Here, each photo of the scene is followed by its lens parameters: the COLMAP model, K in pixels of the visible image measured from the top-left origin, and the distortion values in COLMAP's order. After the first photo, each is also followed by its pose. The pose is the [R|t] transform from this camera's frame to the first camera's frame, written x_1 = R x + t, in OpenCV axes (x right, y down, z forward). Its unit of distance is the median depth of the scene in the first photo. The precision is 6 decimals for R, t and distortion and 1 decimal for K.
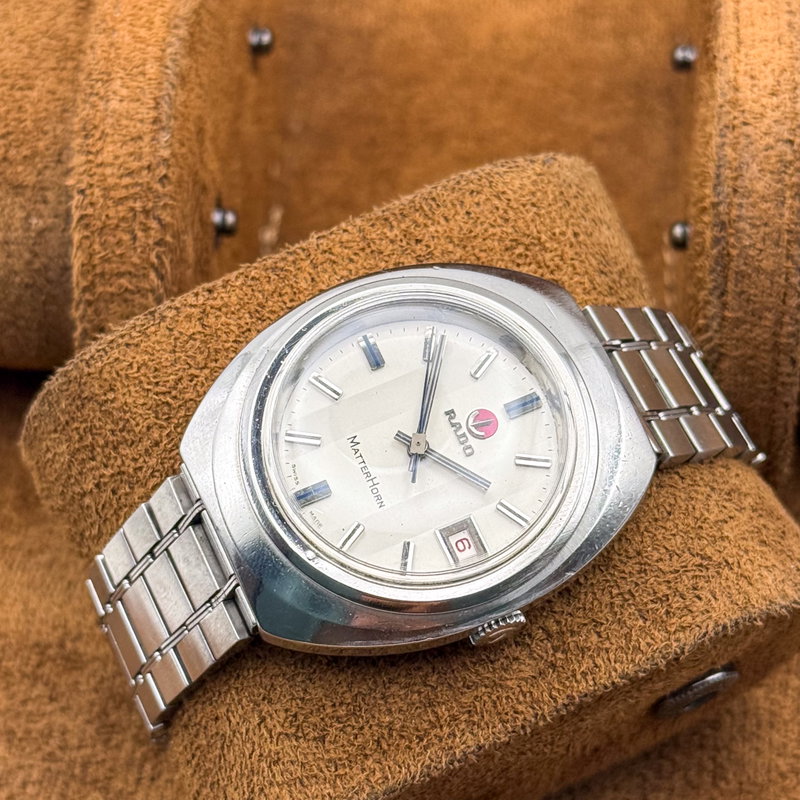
lens RADIAL K [[2298.4, 0, 437.5], [0, 2298.4, 402.2], [0, 0, 1]] dist [0.040844, 1.022171]
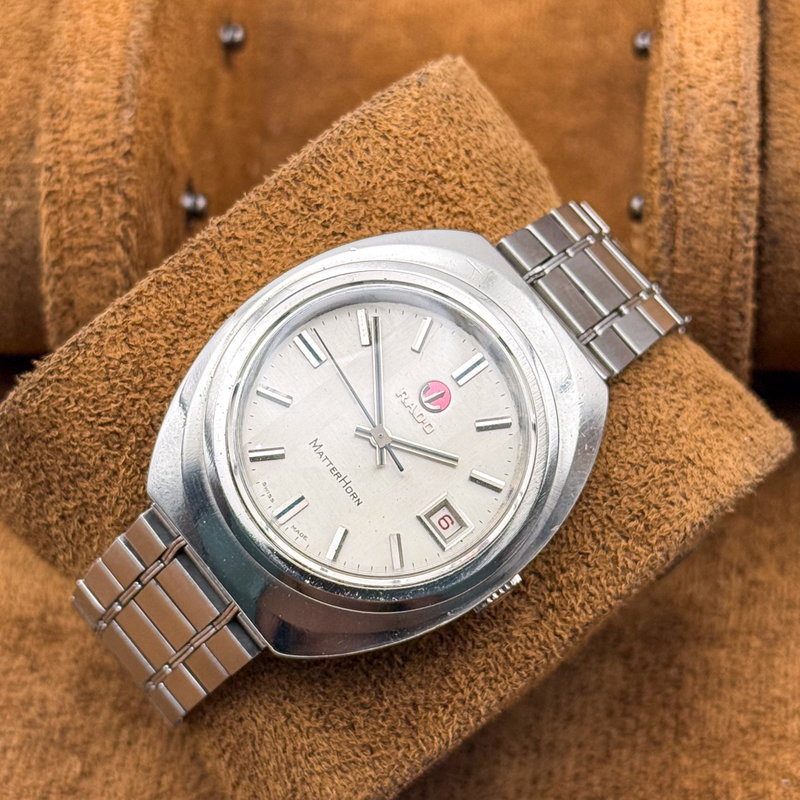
lens RADIAL K [[2298.4, 0, 437.5], [0, 2298.4, 402.2], [0, 0, 1]] dist [0.040844, 1.022171]
pose [[0.970421, -0.231490, 0.068524, -0.047006], [0.209327, 0.948219, 0.238877, -0.219233], [-0.120273, -0.217467, 0.968629, 0.021120]]
